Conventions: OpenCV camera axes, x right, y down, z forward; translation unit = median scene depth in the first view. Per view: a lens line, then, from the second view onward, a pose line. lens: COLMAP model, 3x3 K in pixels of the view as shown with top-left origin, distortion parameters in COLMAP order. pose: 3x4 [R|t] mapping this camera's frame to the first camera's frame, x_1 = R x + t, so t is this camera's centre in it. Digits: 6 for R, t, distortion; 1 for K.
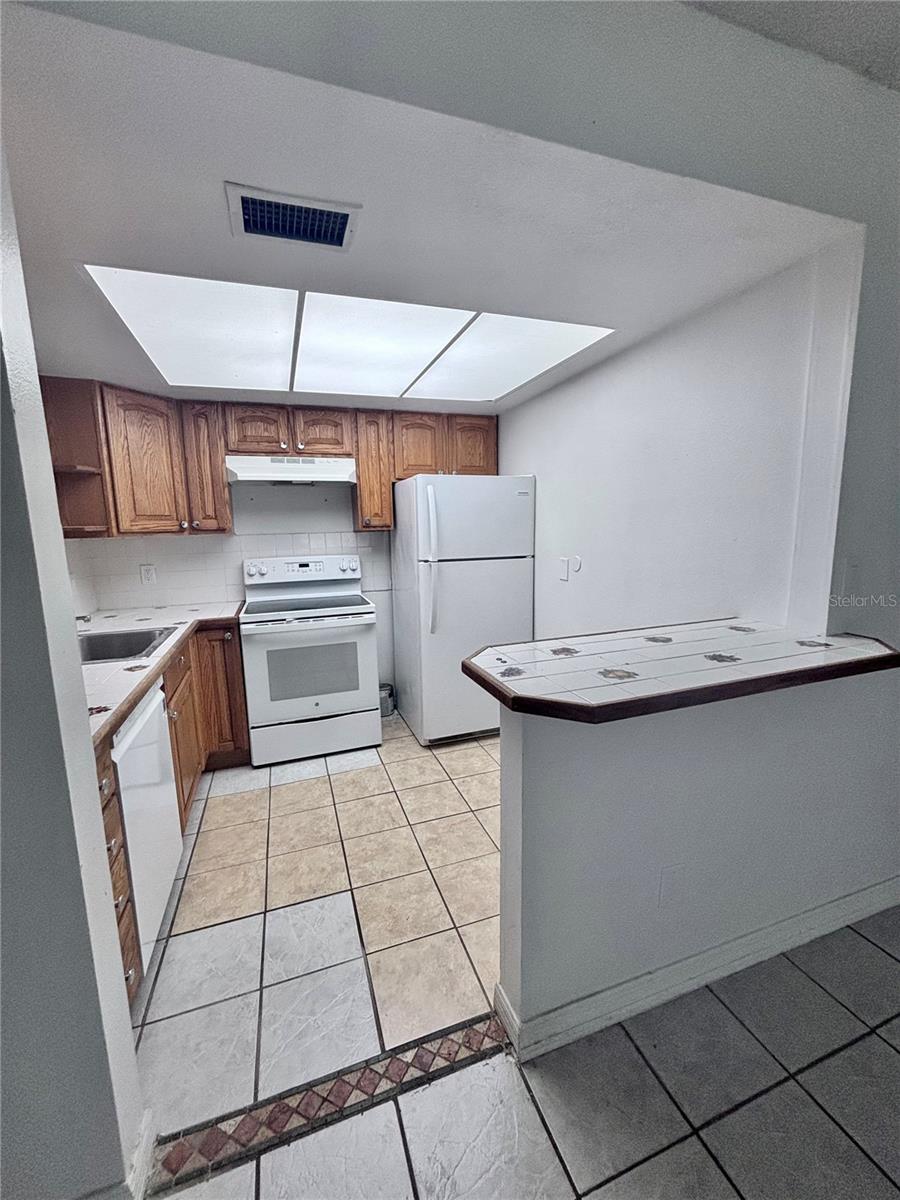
lens RADIAL K [[479.5, 0, 448.1], [0, 479.5, 596.9], [0, 0, 1]] dist [-0.000761, -0.000473]
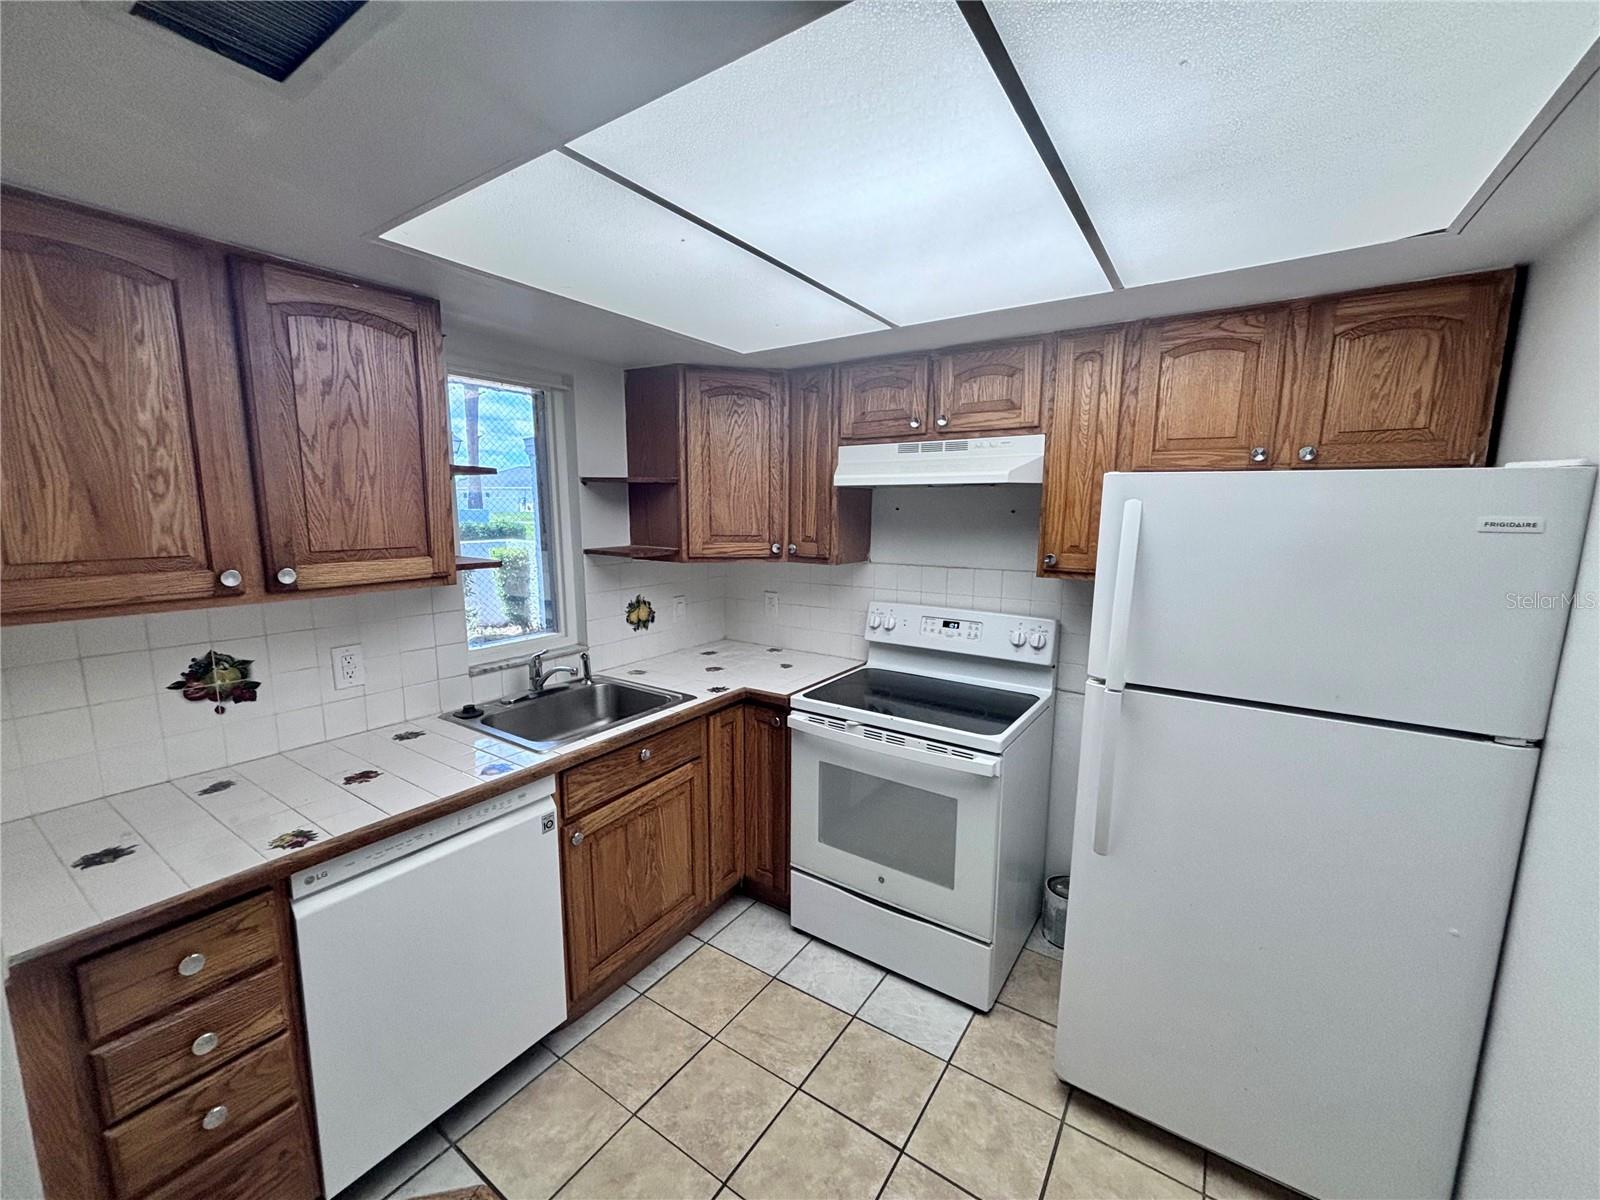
lens RADIAL K [[639.4, 0, 800.0], [0, 639.4, 600.0], [0, 0, 1]] dist [-0.000761, -0.000473]
pose [[0.598190, 0.143610, -0.788382, 0.217645], [-0.138102, 0.987566, 0.075107, -0.145419], [0.789365, 0.063949, 0.610584, 0.440701]]
